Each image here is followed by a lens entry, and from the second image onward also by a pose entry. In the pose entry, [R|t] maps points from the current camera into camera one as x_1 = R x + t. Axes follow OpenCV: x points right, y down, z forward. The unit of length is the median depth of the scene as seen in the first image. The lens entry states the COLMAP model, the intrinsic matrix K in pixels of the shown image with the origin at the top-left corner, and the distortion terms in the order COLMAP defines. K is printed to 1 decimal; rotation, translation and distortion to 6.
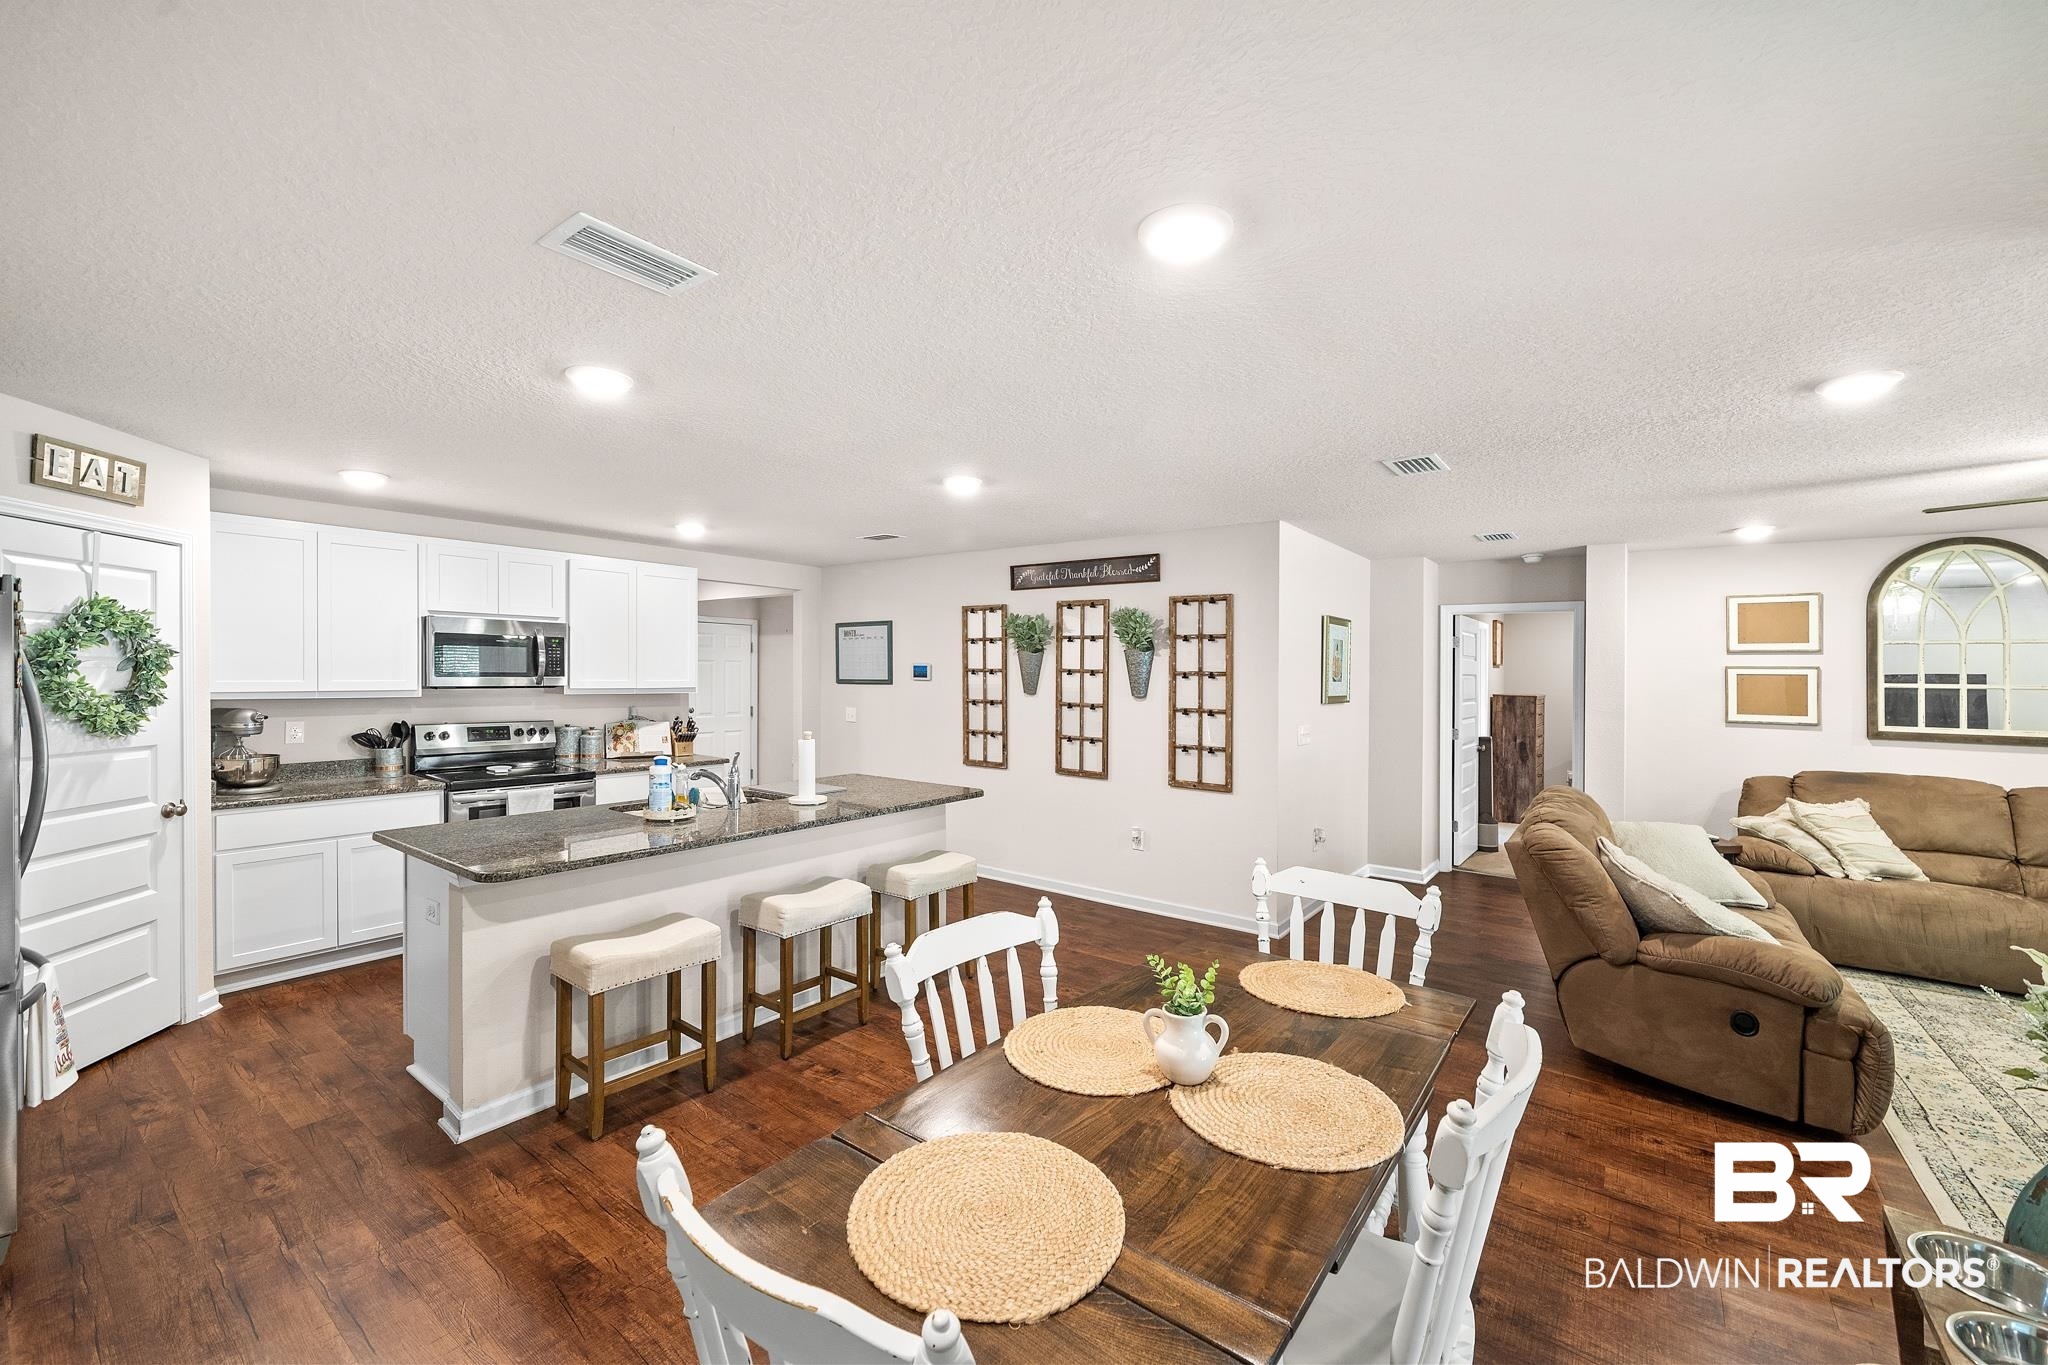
lens RADIAL K [[818.9, 0, 1021.7], [0, 818.9, 676.0], [0, 0, 1]] dist [0.003282, 0.000036]
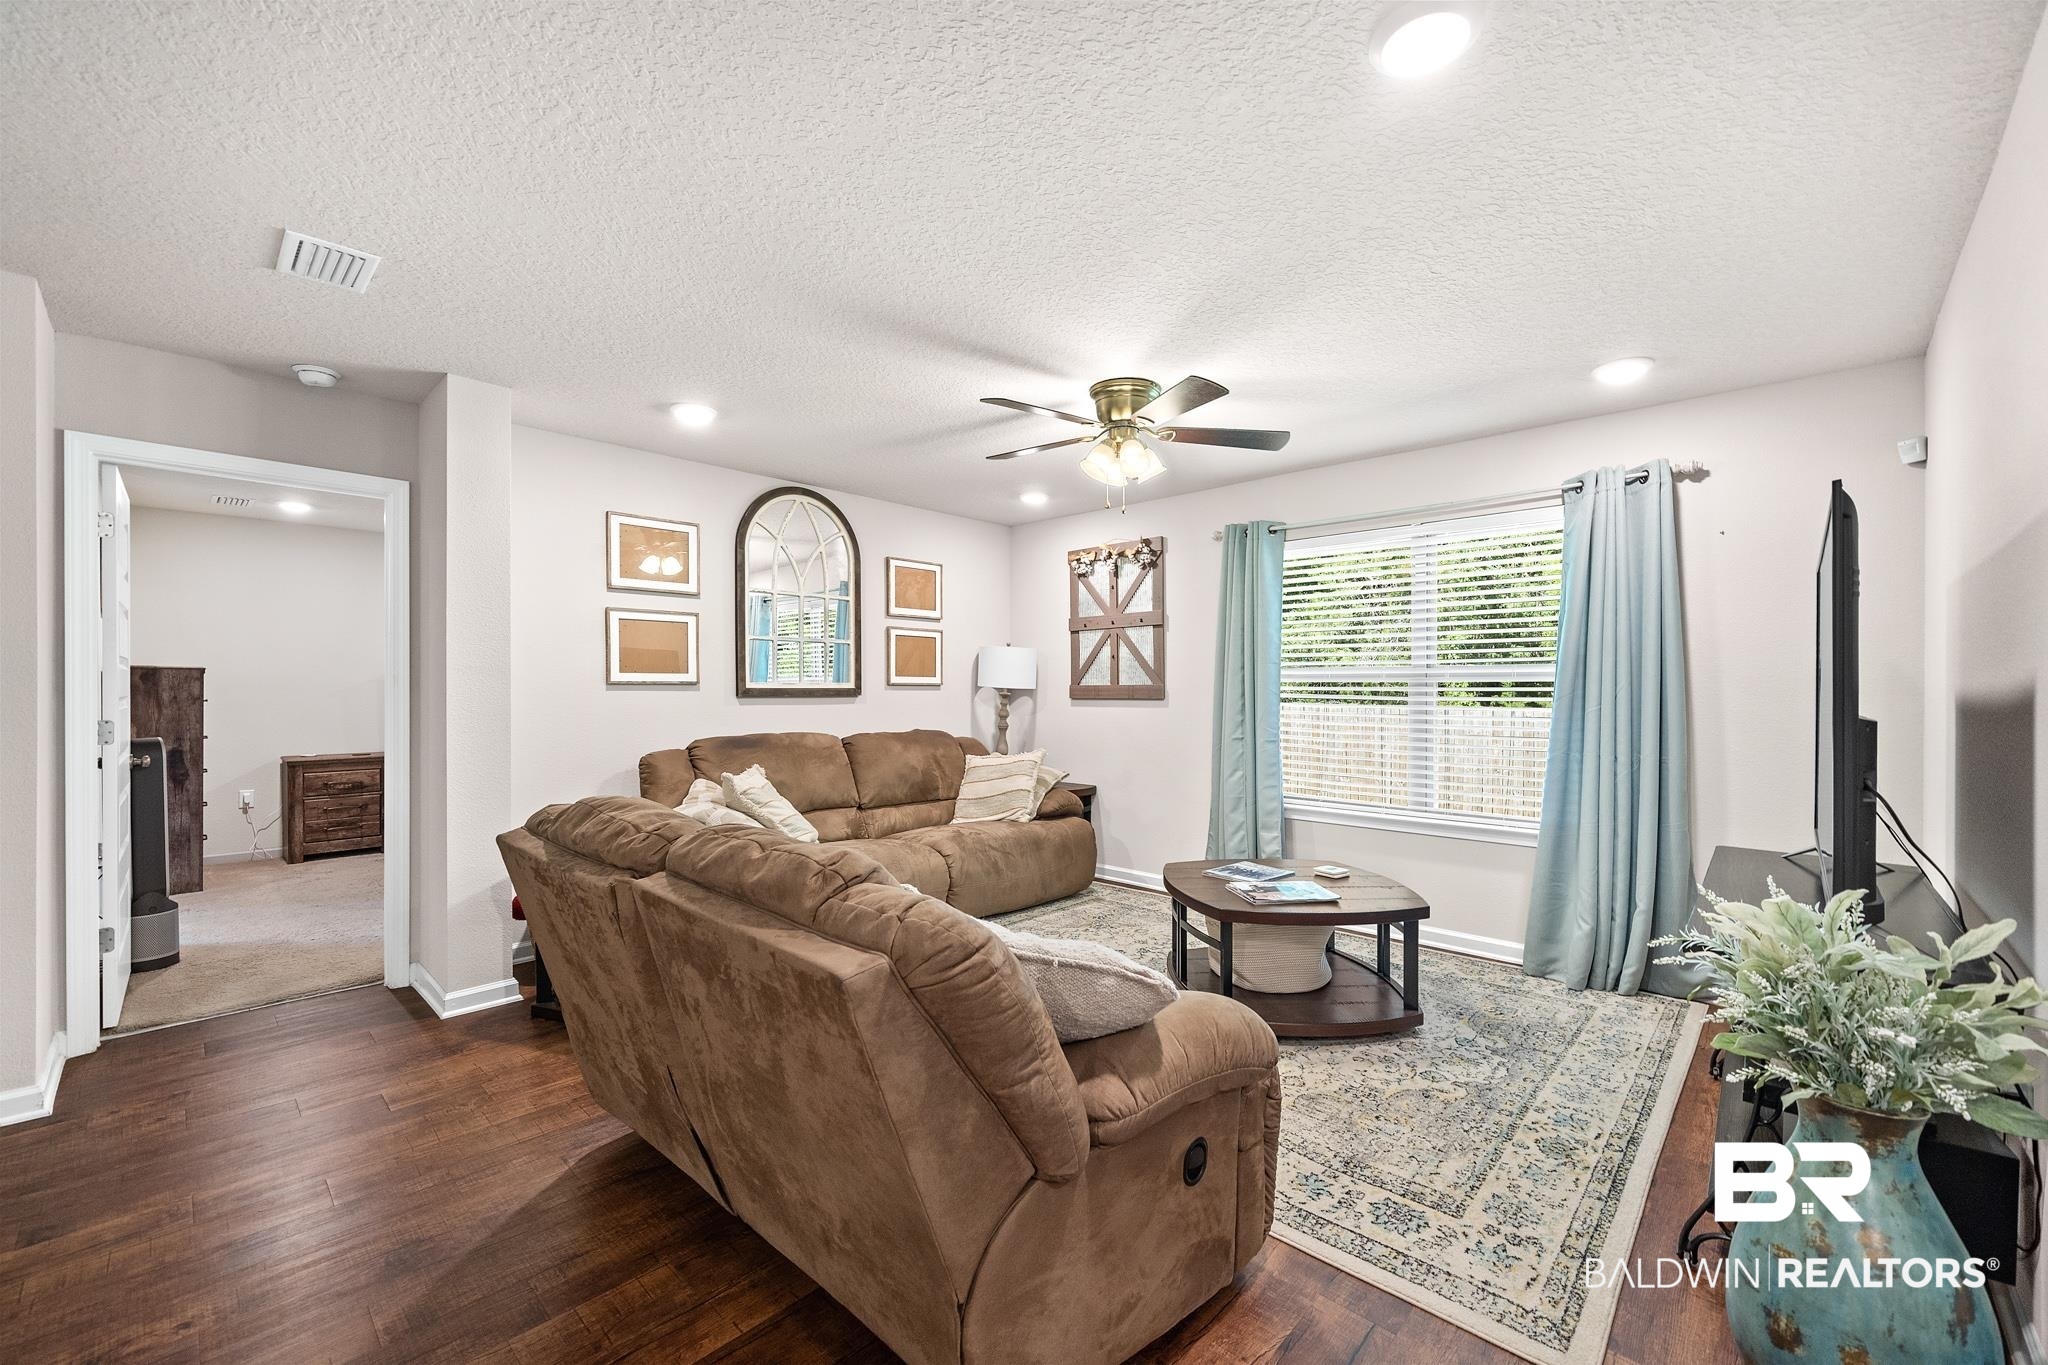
lens RADIAL K [[818.9, 0, 1026.4], [0, 818.9, 686.2], [0, 0, 1]] dist [0.003282, 0.000036]
pose [[0.105930, -0.010075, 0.994323, 0.197909], [0.005068, 0.999941, 0.009592, 0.060566], [-0.994361, 0.004023, 0.105975, 0.632930]]
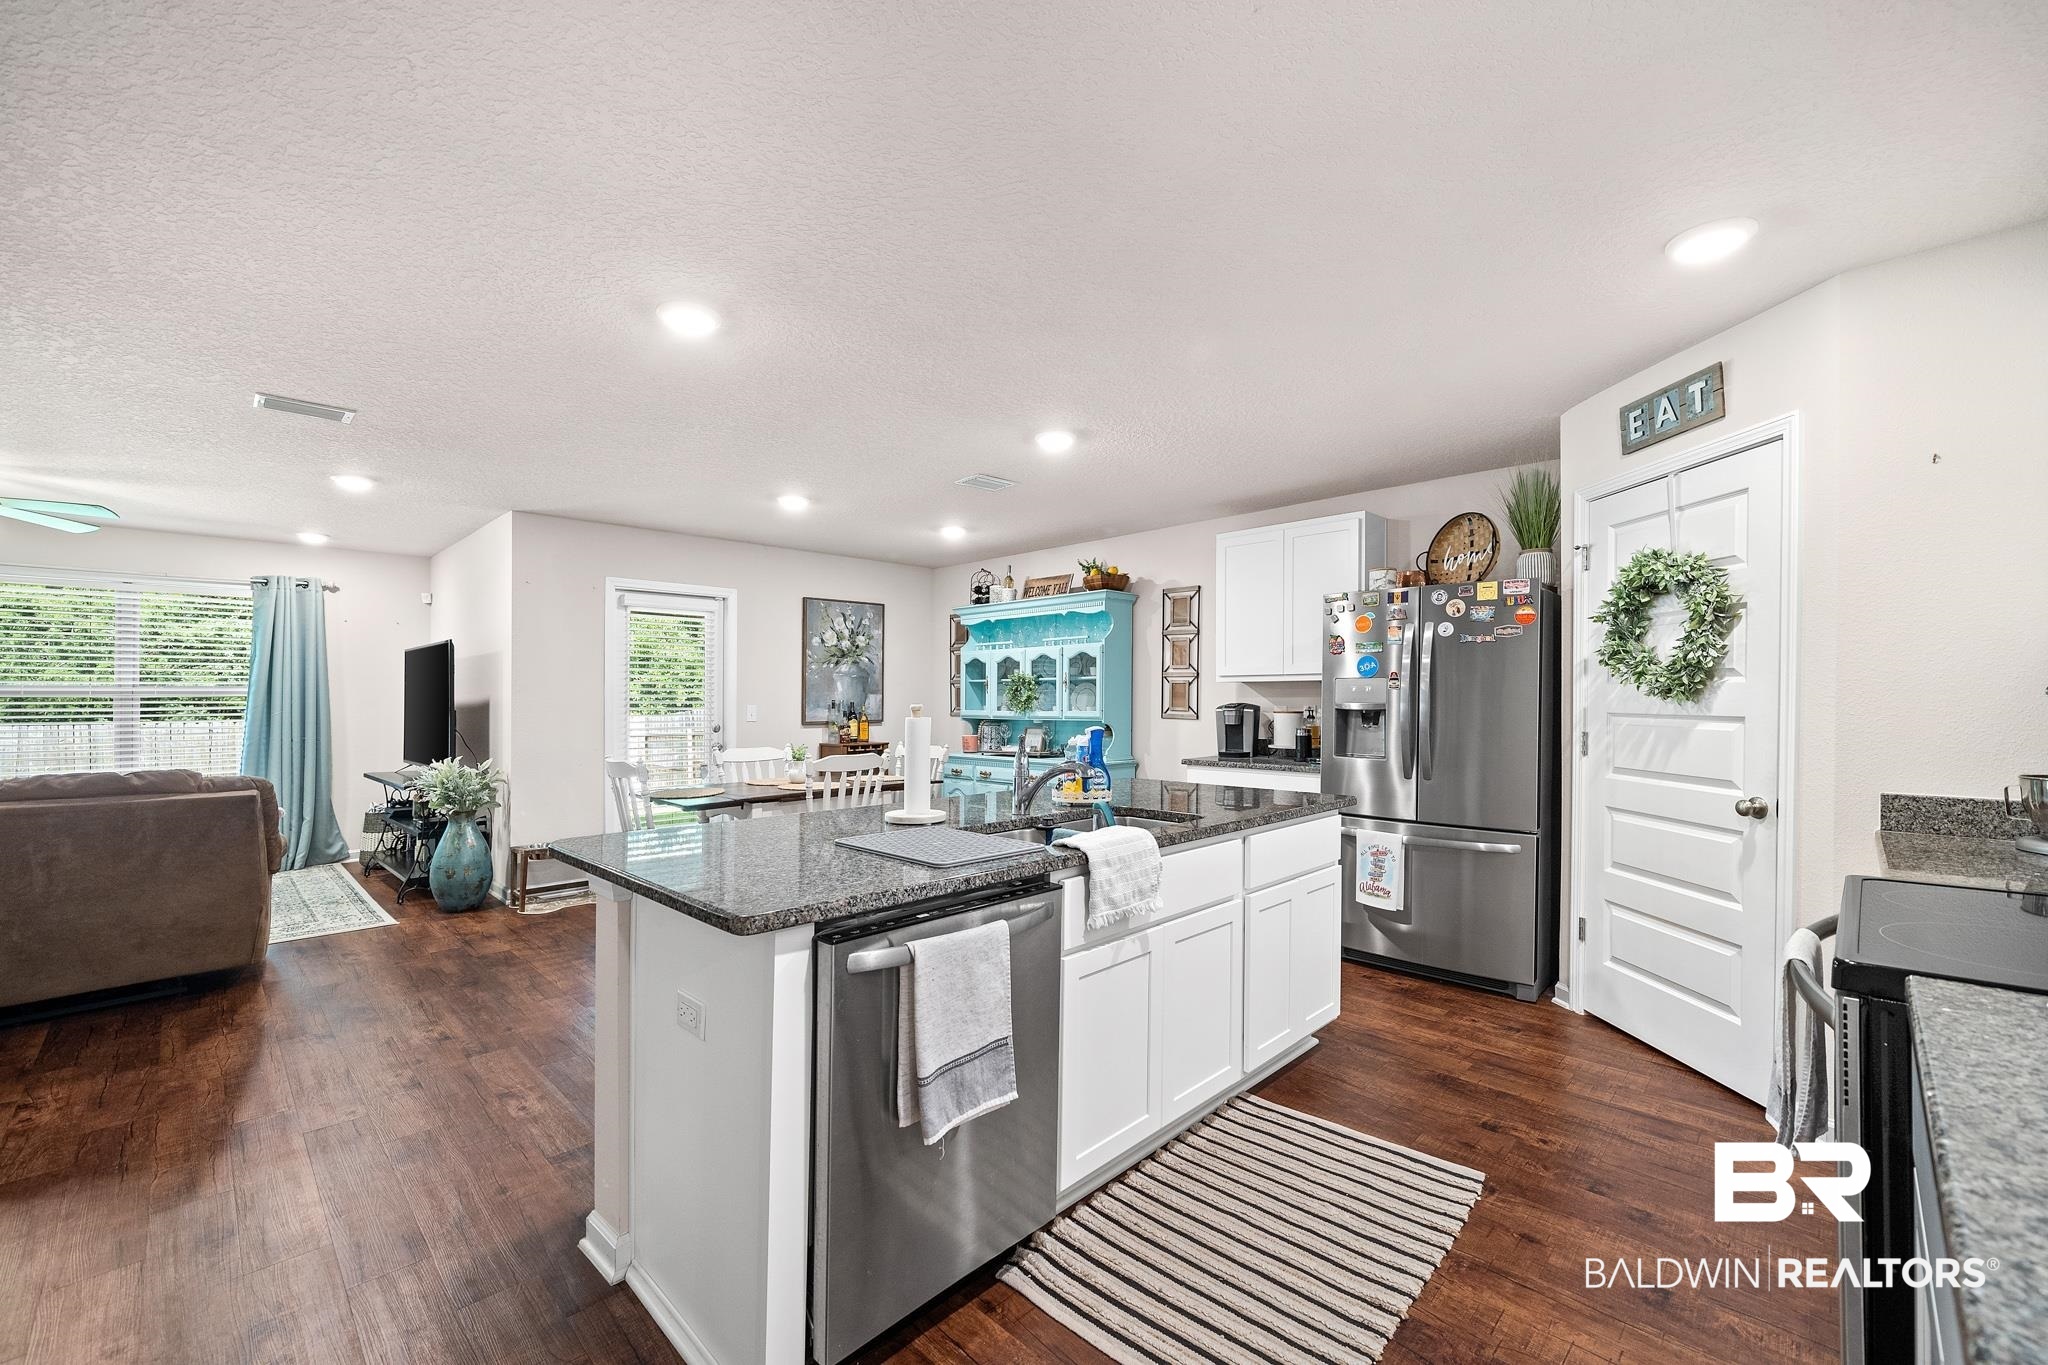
lens RADIAL K [[818.9, 0, 1026.0], [0, 818.9, 693.0], [0, 0, 1]] dist [0.003282, 0.000036]
pose [[-0.992243, -0.007676, 0.124078, -0.358575], [-0.007424, 0.999969, 0.002493, 0.047540], [-0.124093, 0.001553, -0.992269, 1.361161]]
